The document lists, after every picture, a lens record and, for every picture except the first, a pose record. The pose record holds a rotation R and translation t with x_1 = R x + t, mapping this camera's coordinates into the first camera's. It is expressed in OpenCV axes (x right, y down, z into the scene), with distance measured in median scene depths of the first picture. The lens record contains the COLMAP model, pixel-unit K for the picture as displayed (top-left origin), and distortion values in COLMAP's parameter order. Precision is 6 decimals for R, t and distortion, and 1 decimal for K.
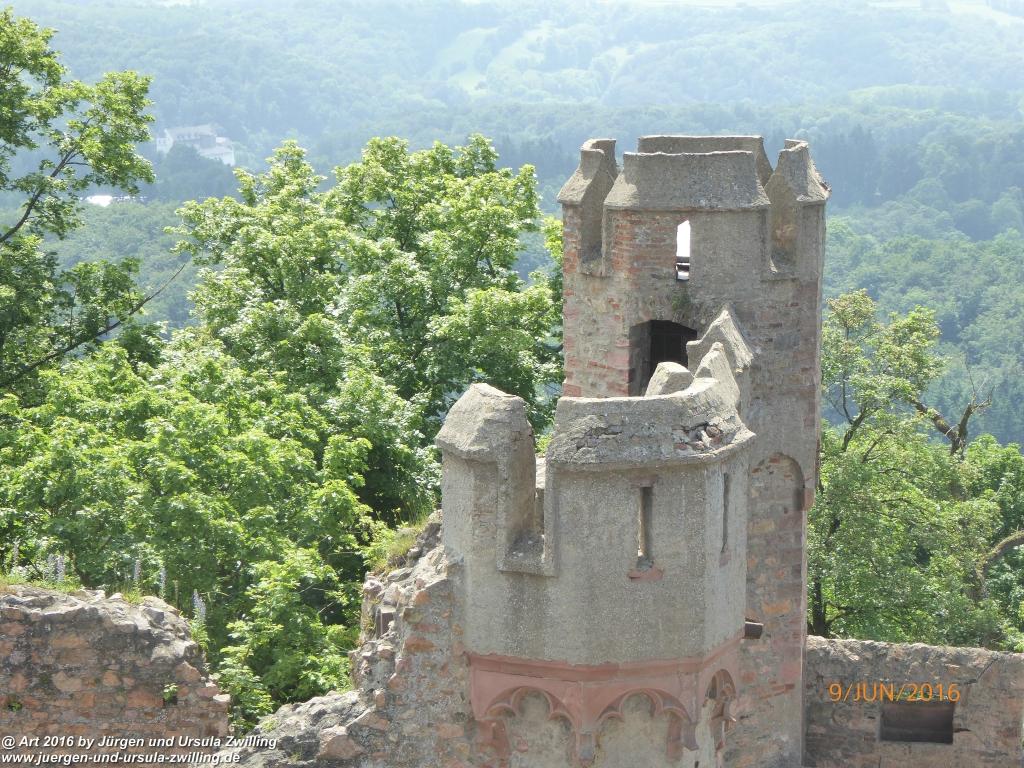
lens RADIAL K [[3463.0, 0, 512.0], [0, 3463.0, 384.0], [0, 0, 1]] dist [0.702282, -5.308368]
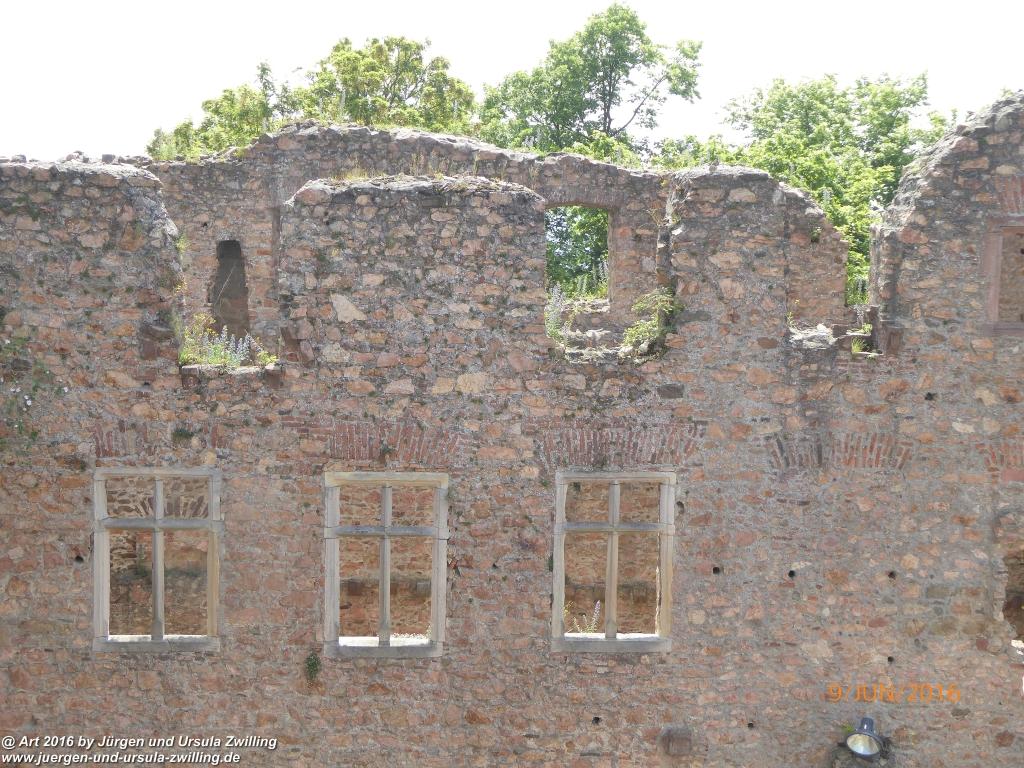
lens RADIAL K [[1643.1, 0, 521.5], [0, 1643.1, 368.1], [0, 0, 1]] dist [0.072304, -0.147793]
pose [[0.994997, 0.024187, -0.096937, -0.173262], [-0.030187, 0.997687, -0.060907, 0.221911], [0.095239, 0.063529, 0.993425, 0.213753]]
